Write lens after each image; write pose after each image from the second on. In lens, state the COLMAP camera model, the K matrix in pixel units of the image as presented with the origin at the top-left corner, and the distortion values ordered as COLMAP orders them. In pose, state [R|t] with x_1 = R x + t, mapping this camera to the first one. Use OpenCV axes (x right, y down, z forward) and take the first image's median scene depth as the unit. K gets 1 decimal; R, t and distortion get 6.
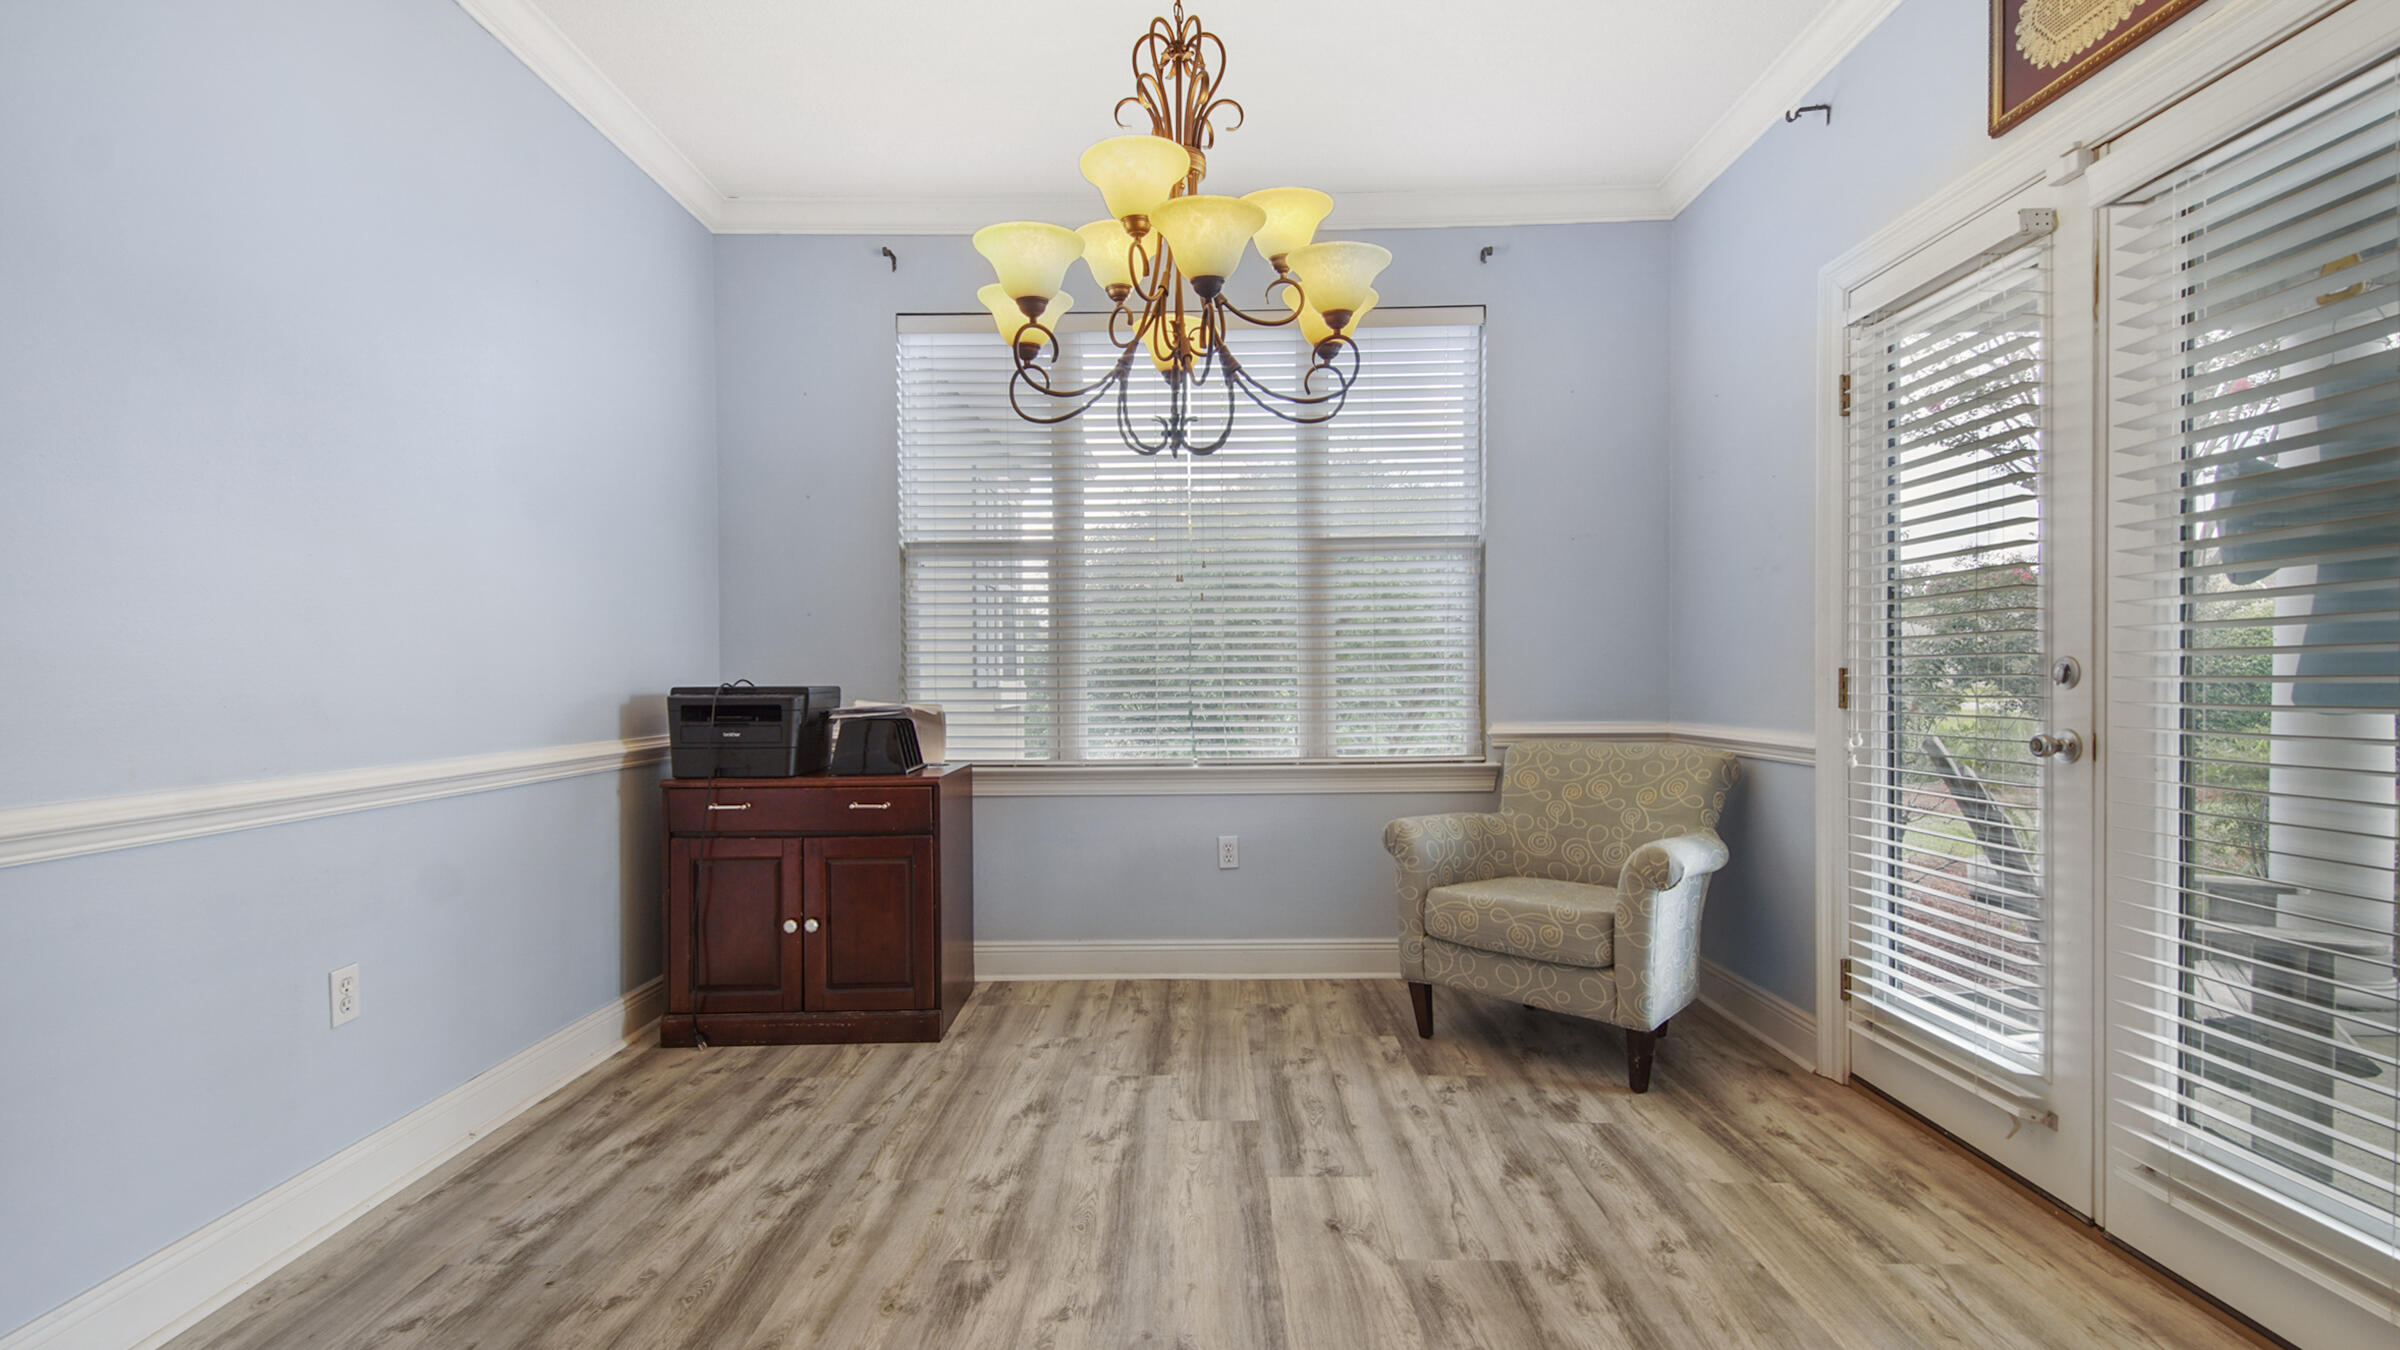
lens RADIAL K [[1104.2, 0, 1206.8], [0, 1104.2, 685.7], [0, 0, 1]] dist [0.030847, -0.006907]
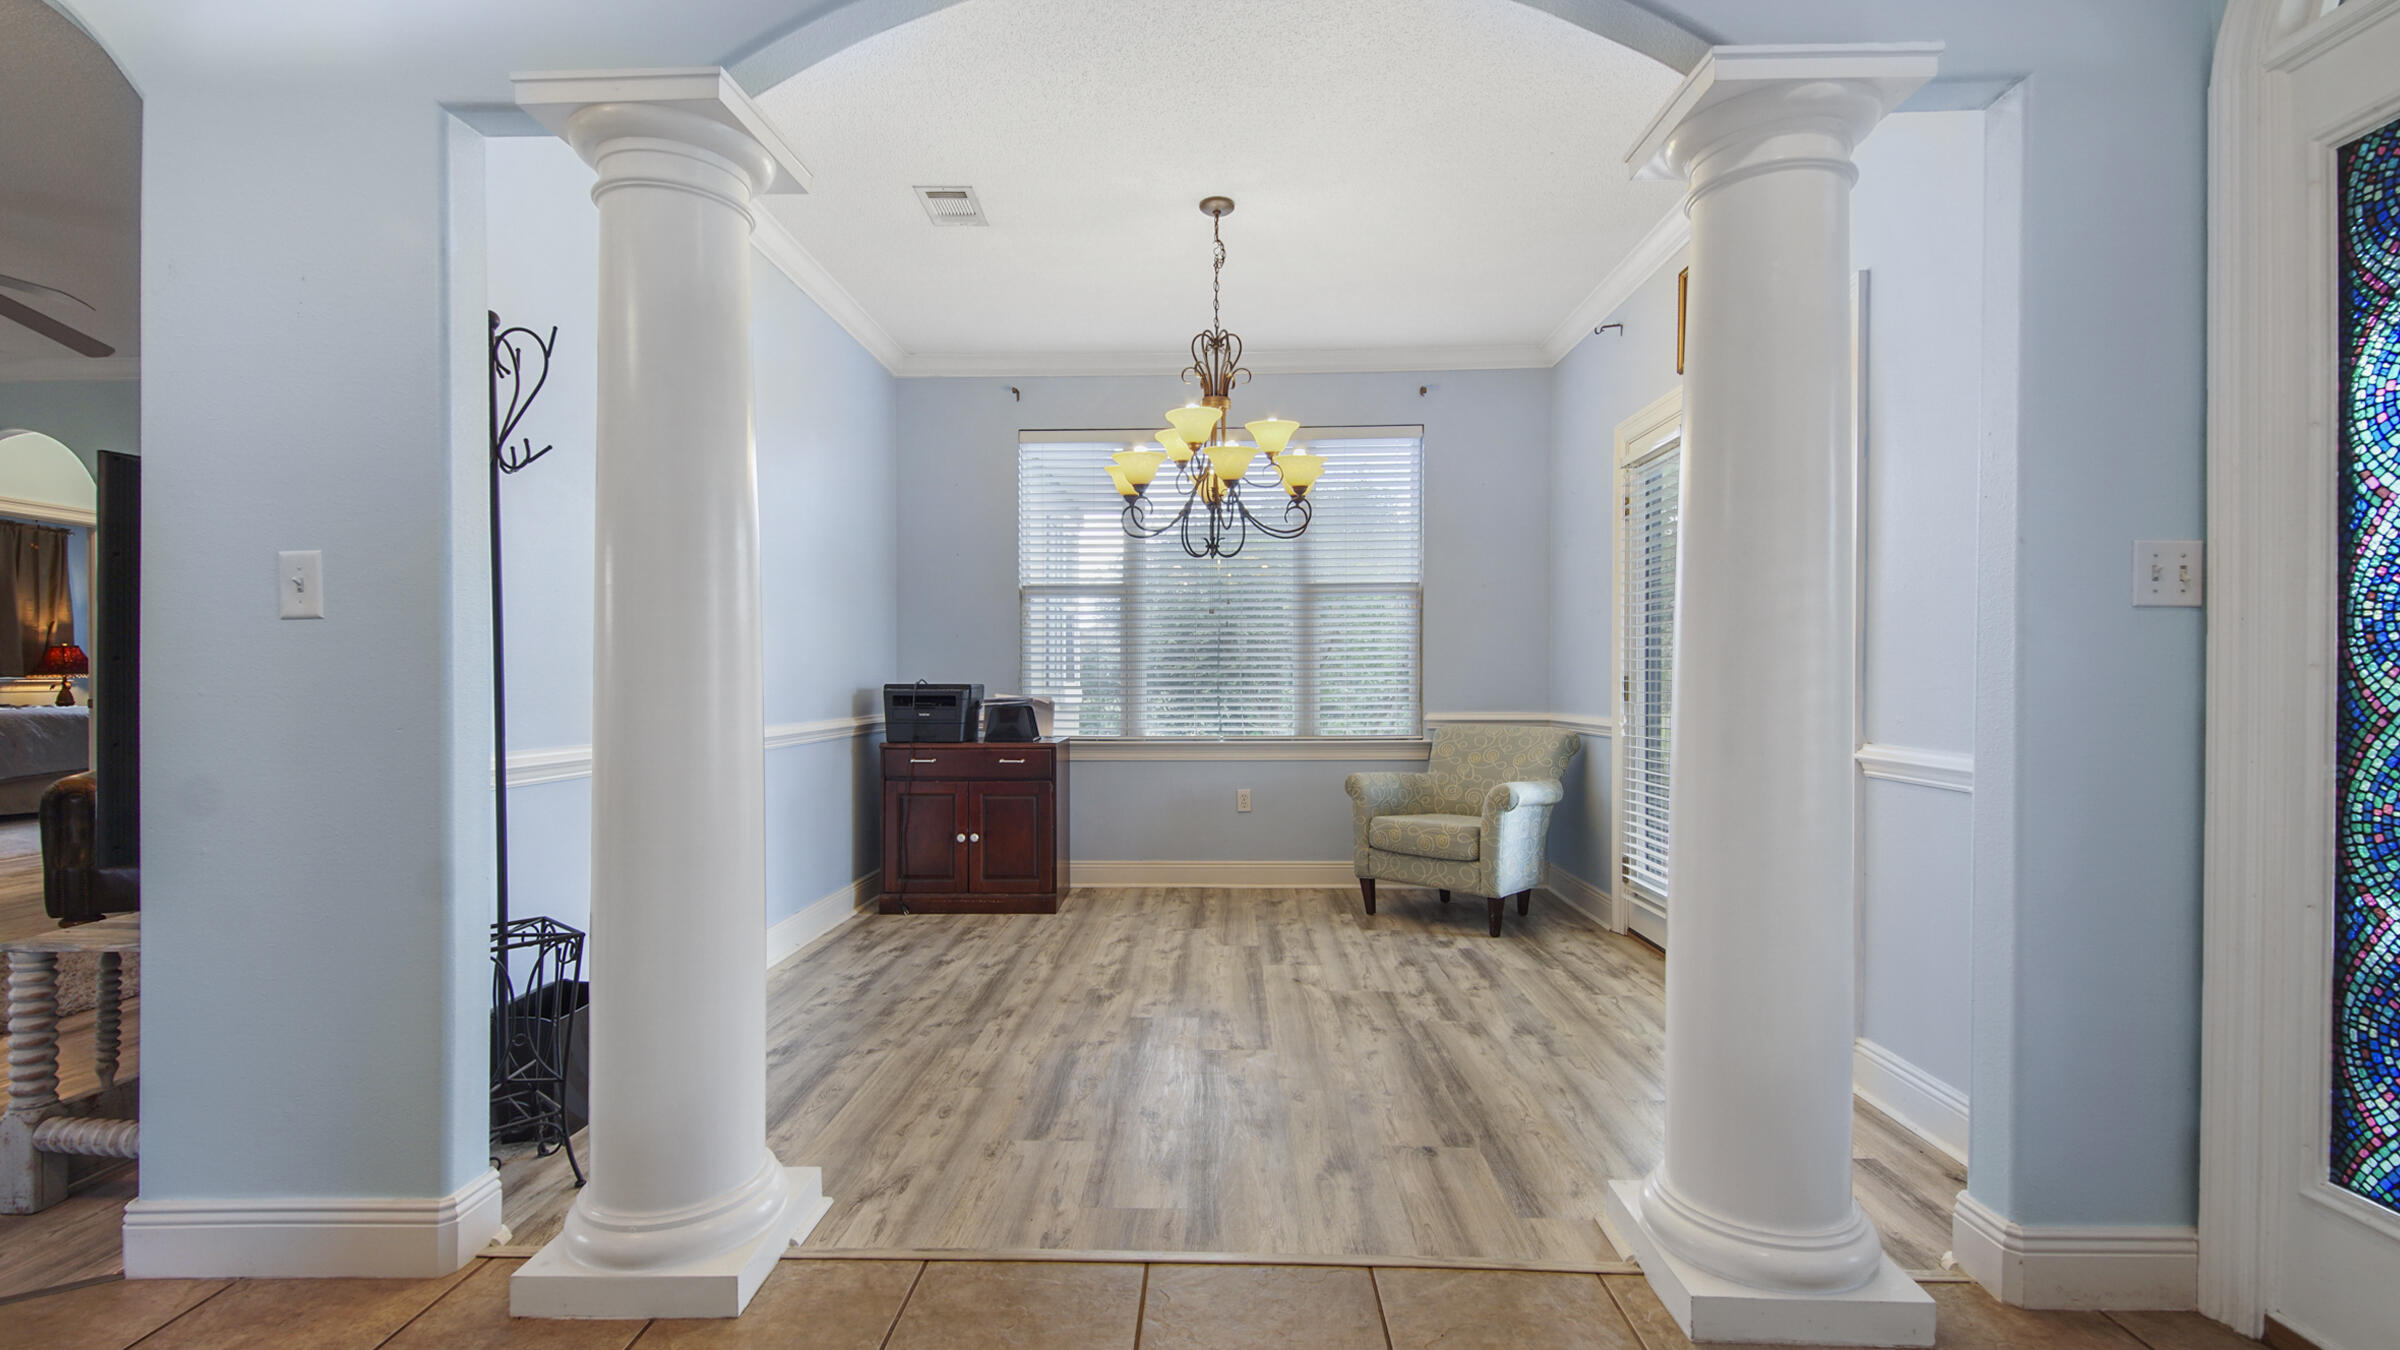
lens RADIAL K [[1104.2, 0, 1190.0], [0, 1104.2, 677.0], [0, 0, 1]] dist [0.030847, -0.006907]
pose [[0.999281, 0.005893, -0.037450, 0.002601], [-0.006308, 0.999920, -0.010981, 0.006778], [0.037382, 0.011209, 0.999238, -0.603107]]
